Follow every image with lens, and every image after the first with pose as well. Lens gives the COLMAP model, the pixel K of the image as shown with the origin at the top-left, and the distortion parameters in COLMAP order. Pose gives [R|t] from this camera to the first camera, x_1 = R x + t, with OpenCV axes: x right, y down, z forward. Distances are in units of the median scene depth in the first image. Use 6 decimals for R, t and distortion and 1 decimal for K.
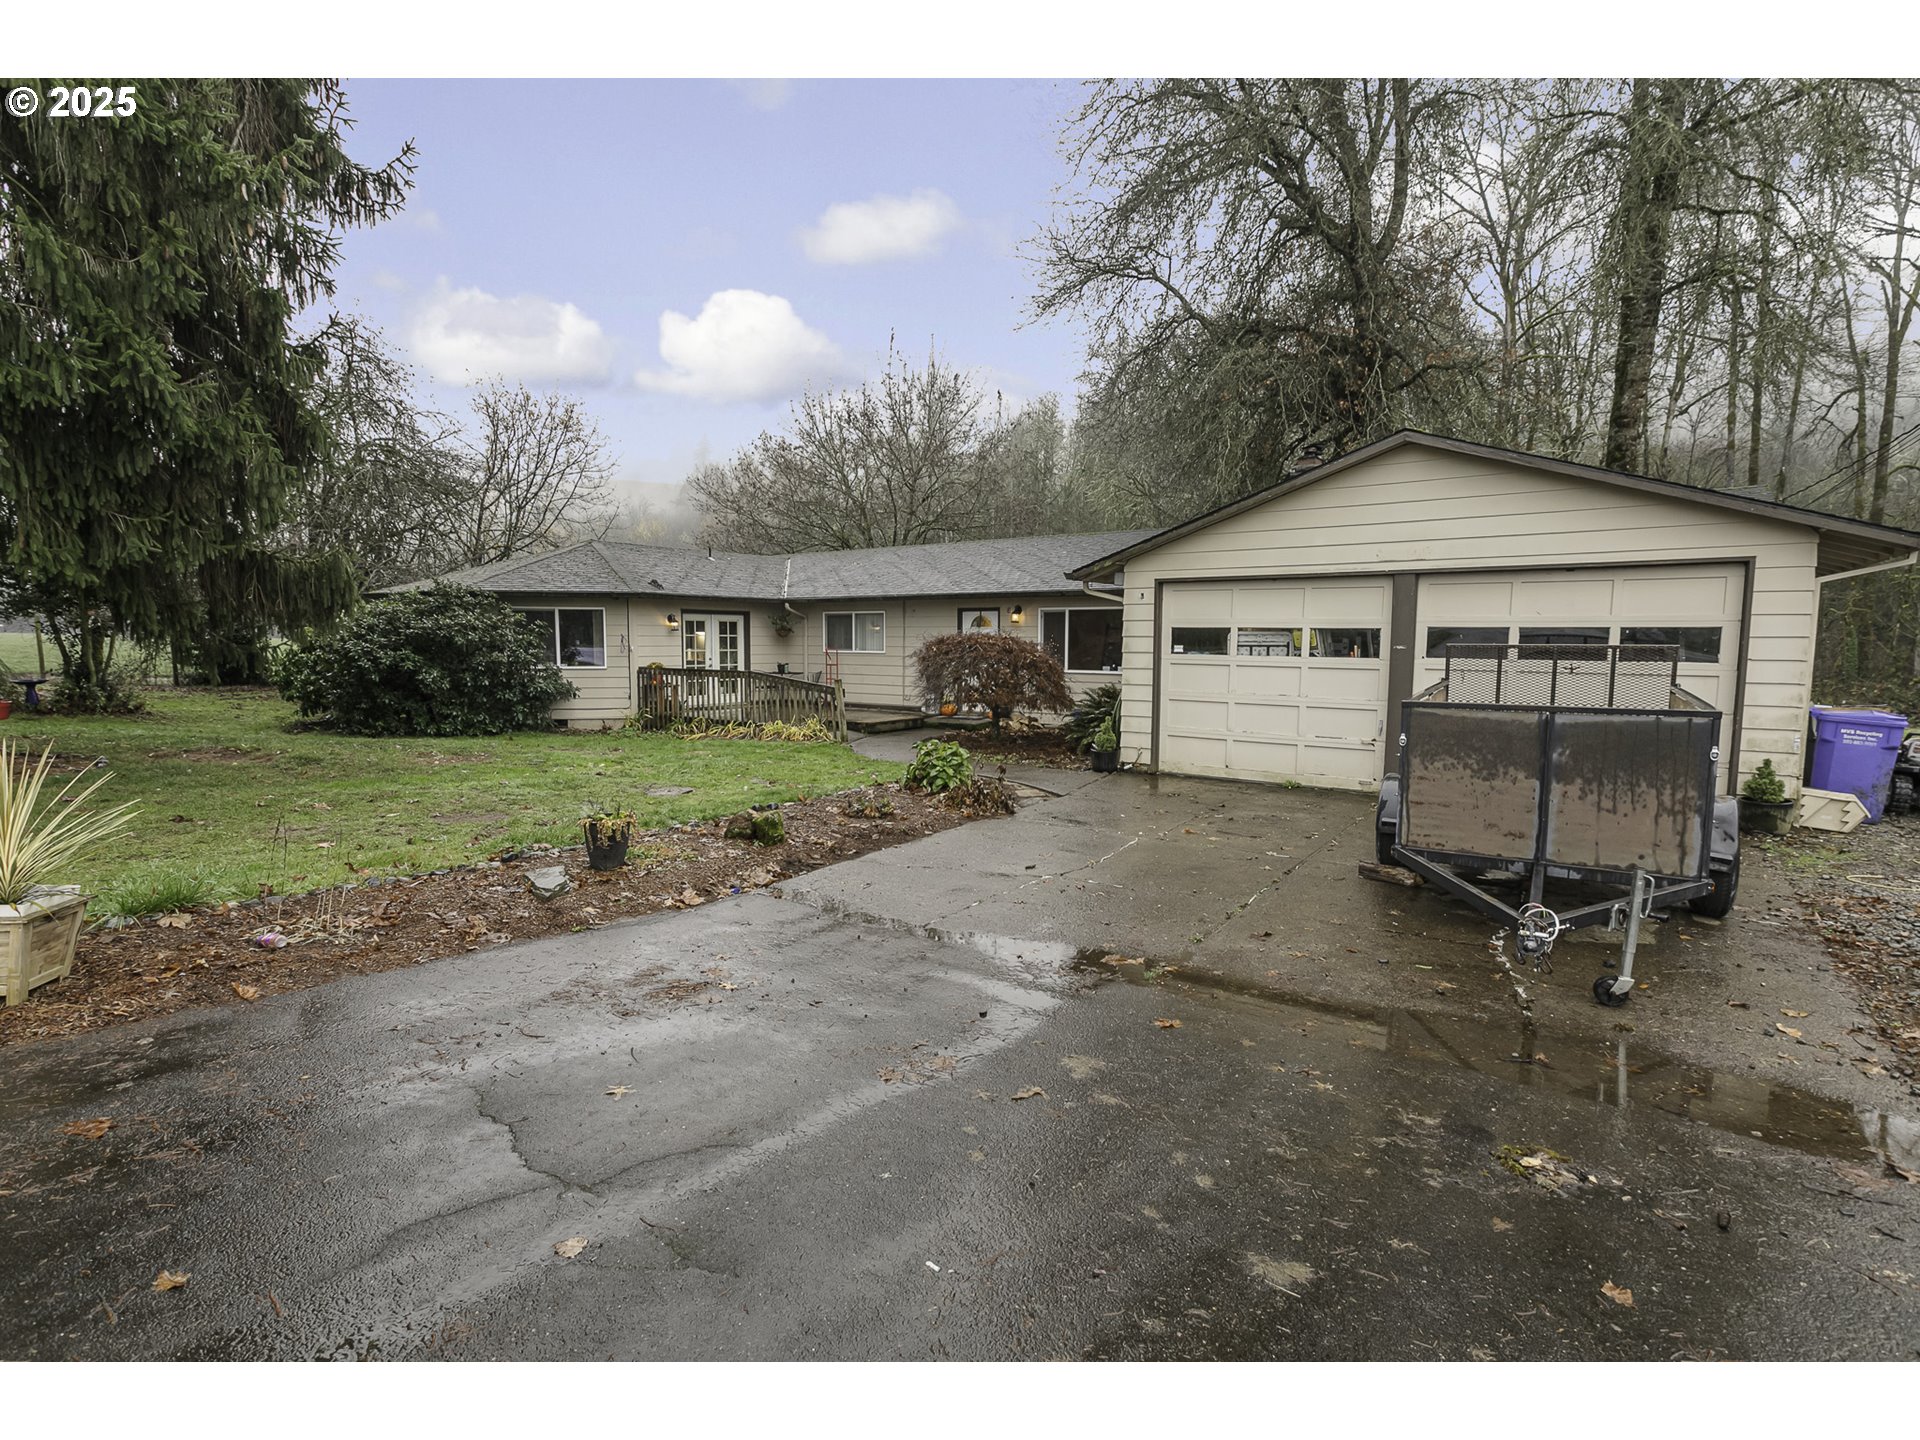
lens RADIAL K [[939.9, 0, 959.4], [0, 939.9, 726.5], [0, 0, 1]] dist [0.002673, -0.000258]
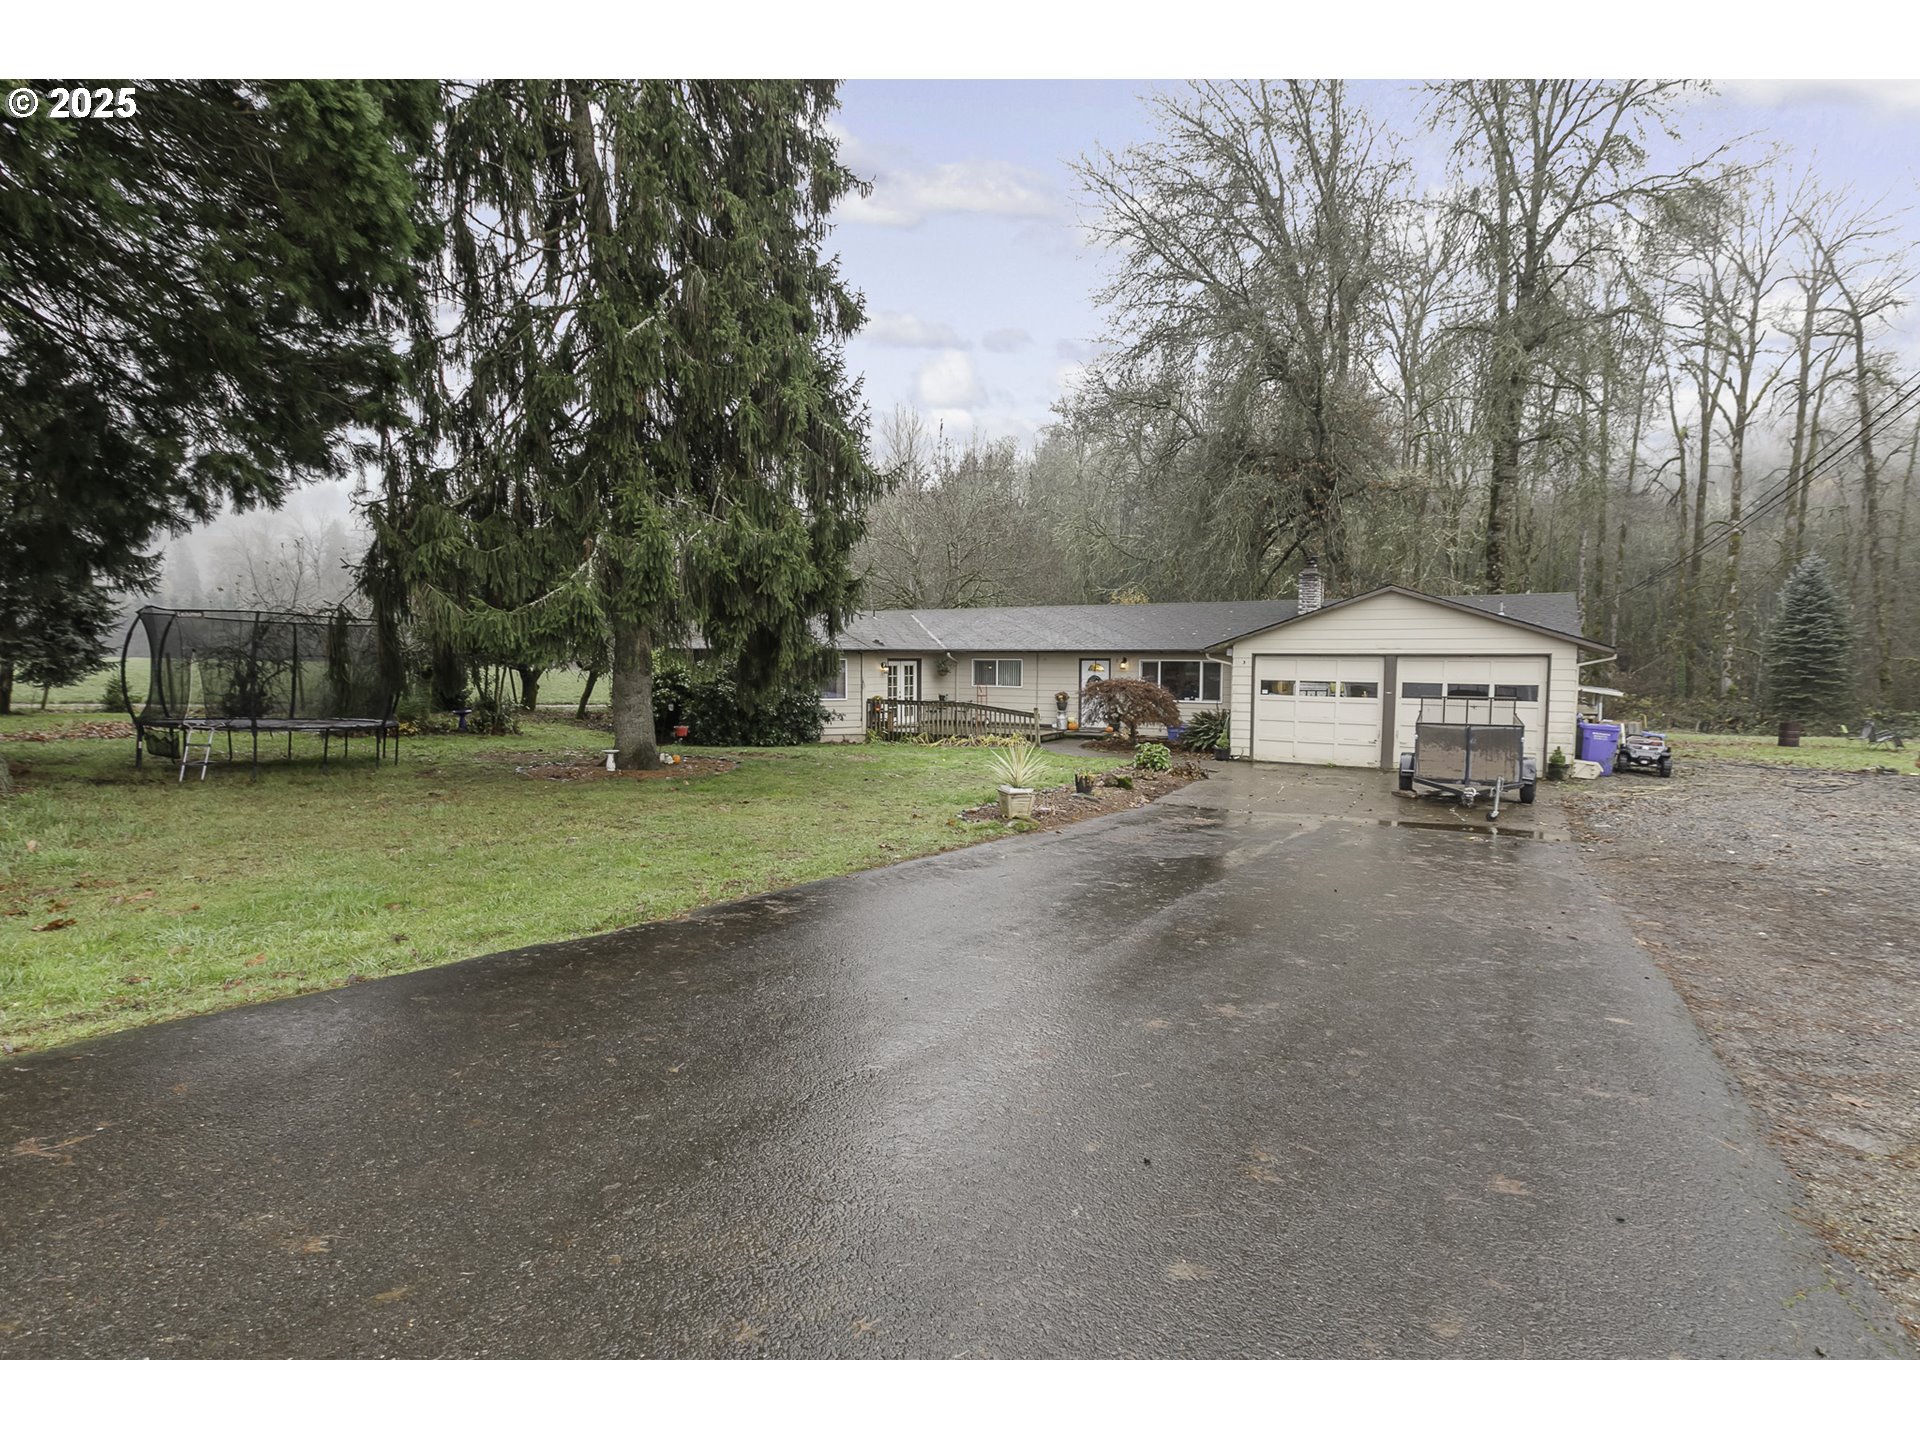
lens RADIAL K [[938.1, 0, 960.0], [0, 938.1, 720.0], [0, 0, 1]] dist [-0.000569, -0.000643]
pose [[0.996246, -0.006876, 0.086294, -0.504099], [0.008894, 0.999695, -0.023025, 0.008040], [-0.086109, 0.023706, 0.996004, -0.740930]]
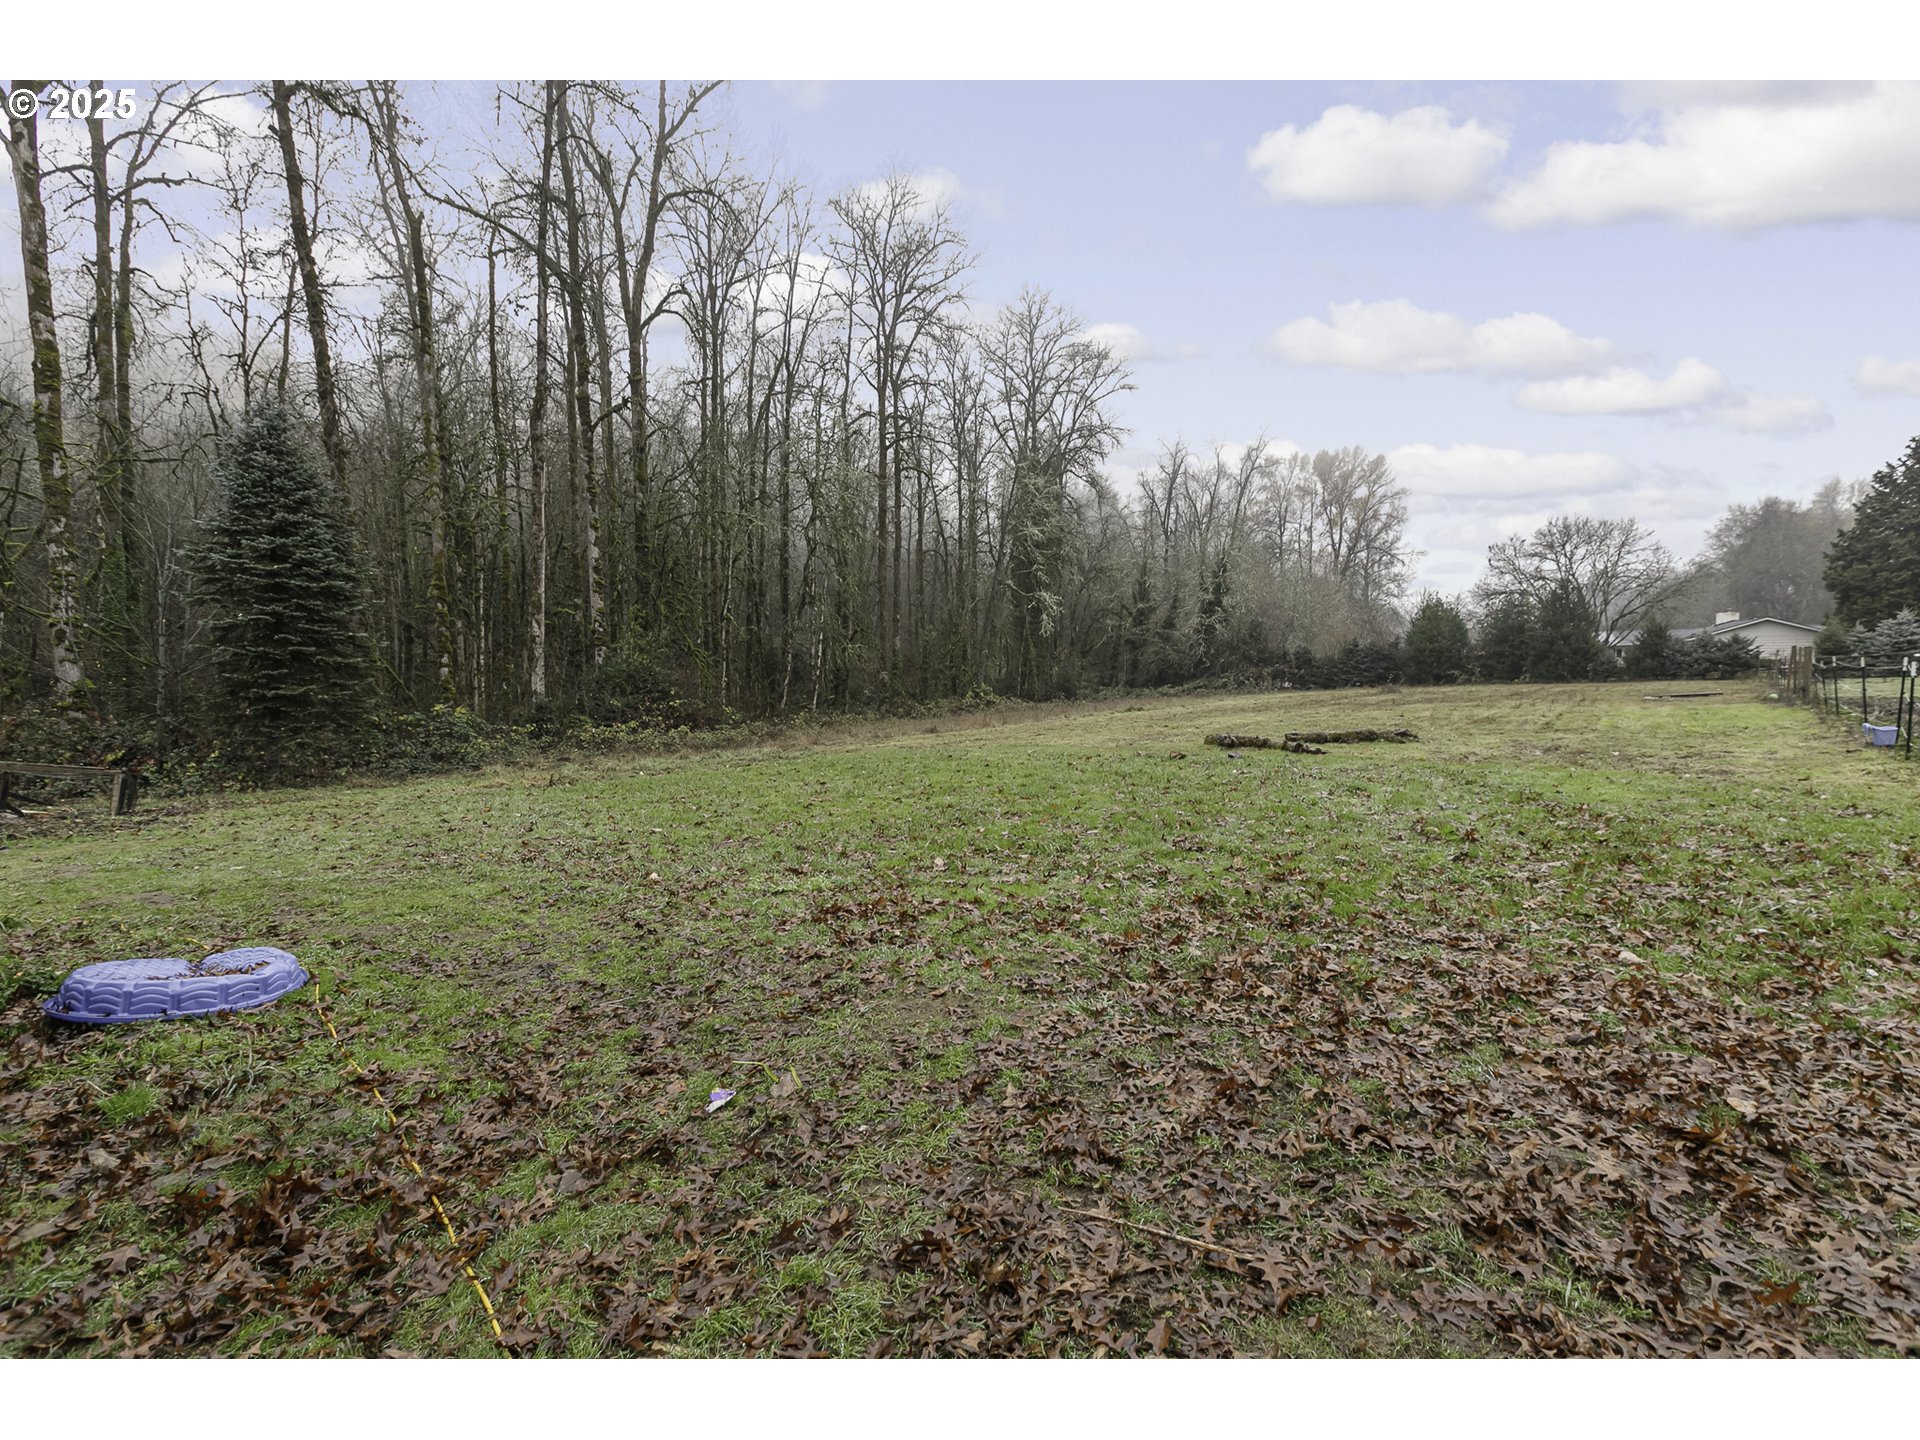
lens RADIAL K [[867.9, 0, 960.0], [0, 867.9, 720.0], [0, 0, 1]] dist [0.000344, 0.000317]
pose [[-0.078445, -0.060877, 0.995058, 2.092486], [0.098025, 0.992826, 0.068468, -0.105948], [-0.992087, 0.102912, -0.071915, 2.333435]]
